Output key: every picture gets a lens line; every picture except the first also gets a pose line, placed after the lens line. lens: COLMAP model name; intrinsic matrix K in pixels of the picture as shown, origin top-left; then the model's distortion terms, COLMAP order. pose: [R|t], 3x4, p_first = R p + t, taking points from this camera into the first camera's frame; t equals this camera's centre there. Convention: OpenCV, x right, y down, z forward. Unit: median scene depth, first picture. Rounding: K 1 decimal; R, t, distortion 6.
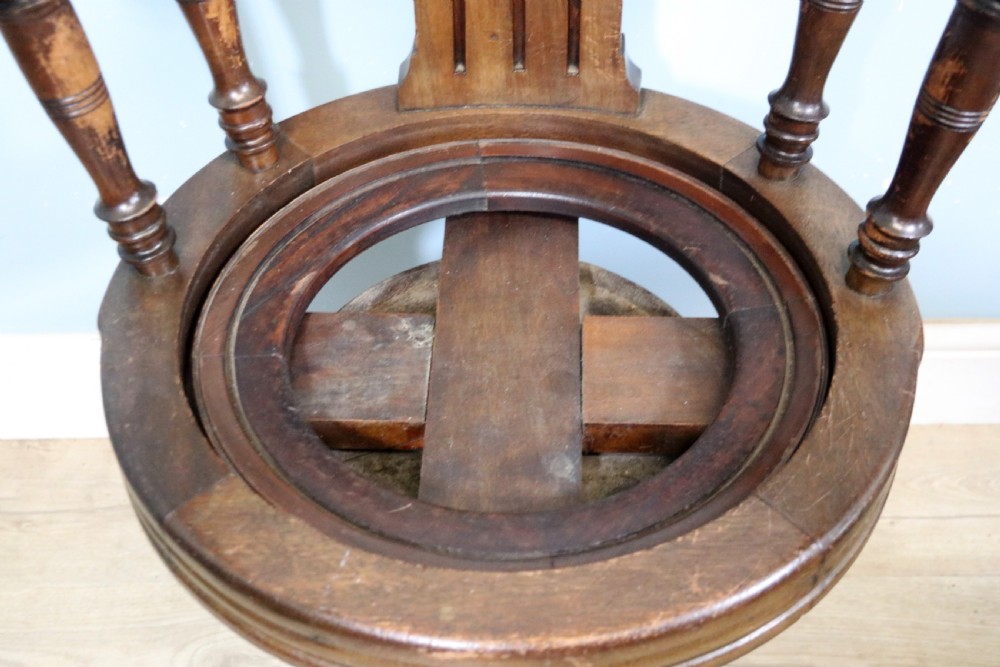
lens RADIAL K [[1340.3, 0, 500.8], [0, 1340.3, 336.1], [0, 0, 1]] dist [0.005141, 0.282785]
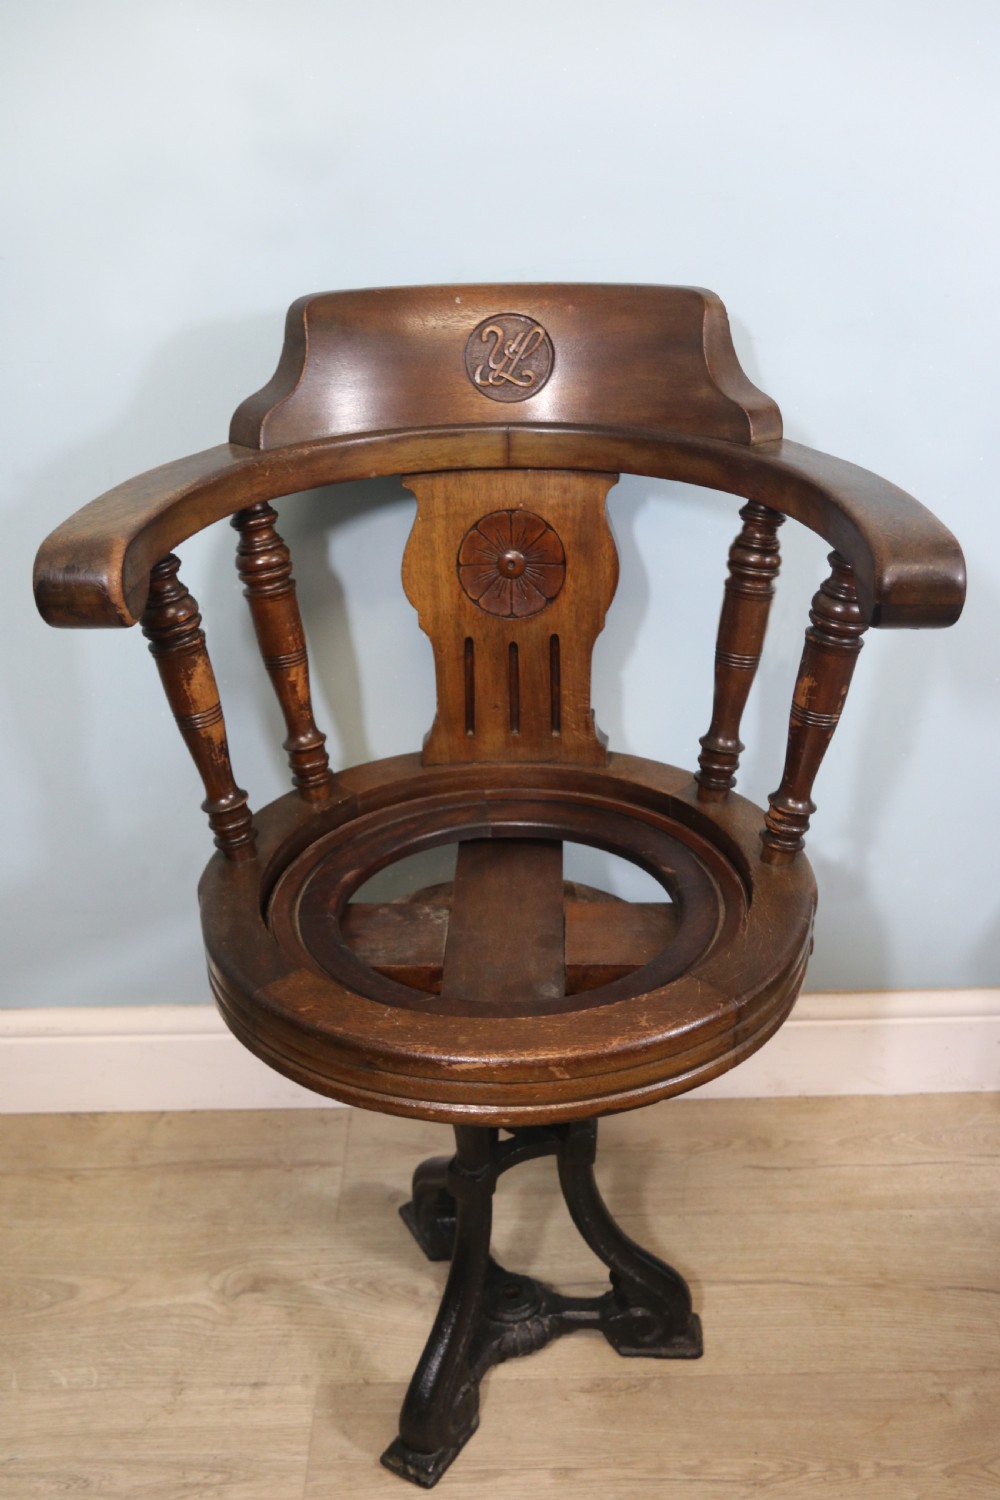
lens RADIAL K [[1476.9, 0, 514.2], [0, 1476.9, 745.1], [0, 0, 1]] dist [-0.079499, 0.131807]
pose [[0.999957, -0.006741, 0.006411, 0.003697], [0.008514, 0.940874, -0.338649, 0.325651], [-0.003749, 0.338689, 0.940891, -0.387333]]
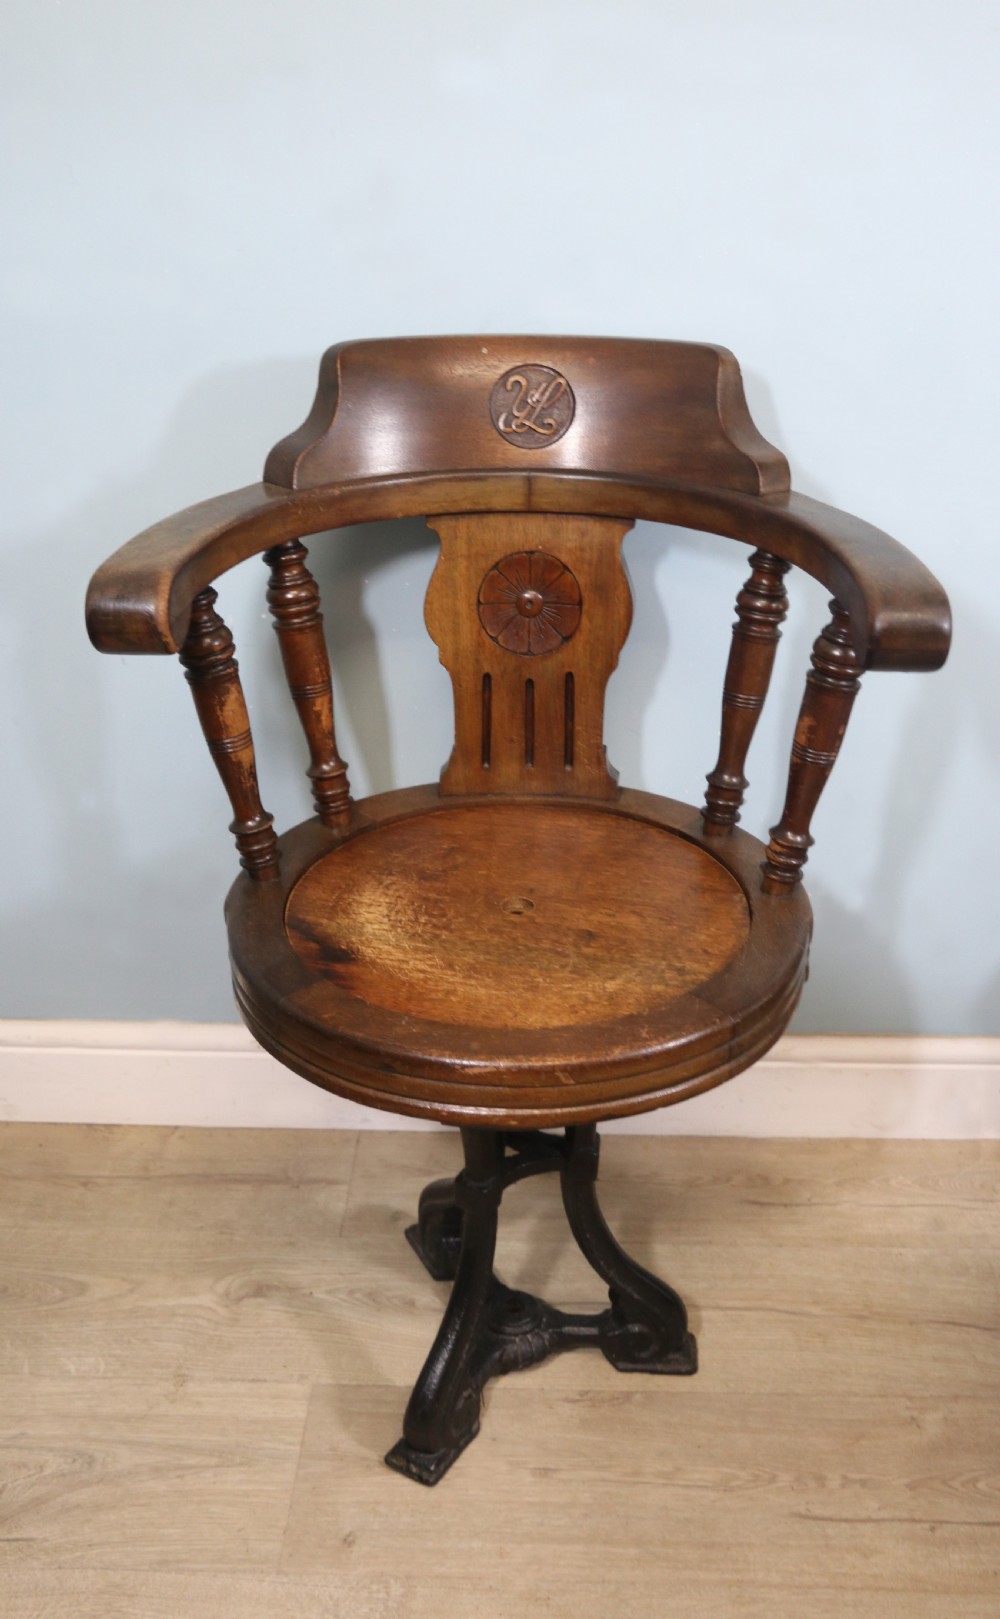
lens RADIAL K [[1577.5, 0, 531.2], [0, 1577.5, 786.7], [0, 0, 1]] dist [-0.100367, 0.151618]
pose [[0.999813, 0.015773, 0.011218, -0.002210], [-0.010942, 0.938685, -0.344602, 0.400572], [-0.015965, 0.344414, 0.938682, -0.535954]]
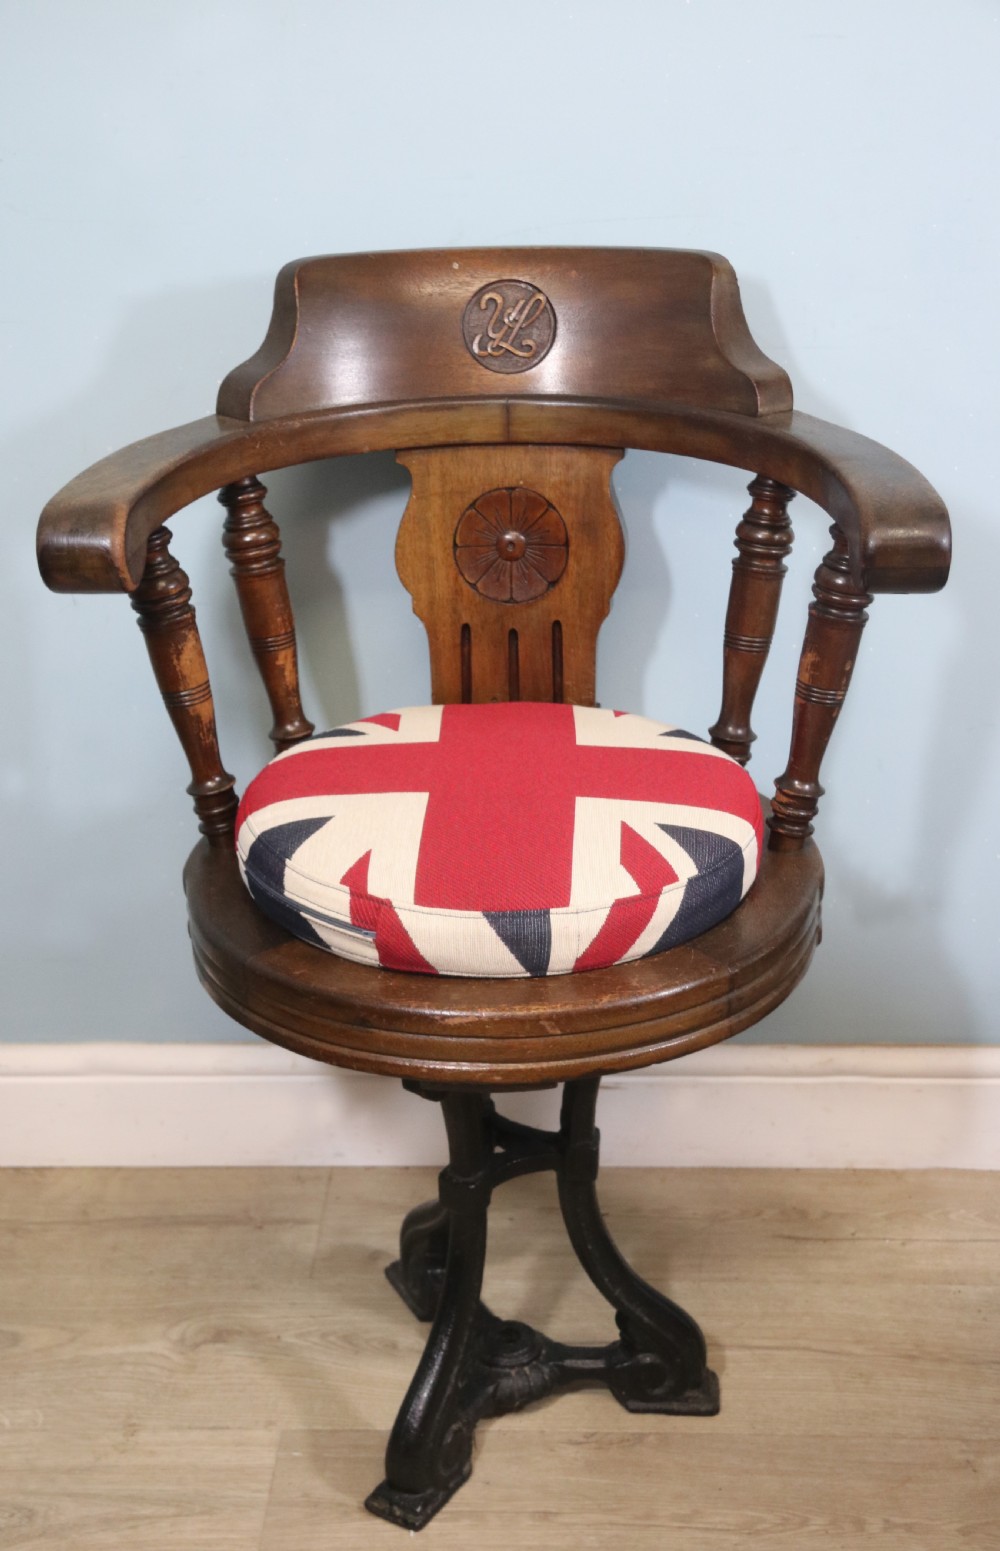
lens RADIAL K [[2105.6, 0, 496.2], [0, 2105.6, 793.4], [0, 0, 1]] dist [0.060524, 0.164290]
pose [[0.999900, -0.002584, -0.013934, 0.025057], [-0.002775, 0.928511, -0.371295, 0.617986], [0.013898, 0.371297, 0.928410, -0.830497]]
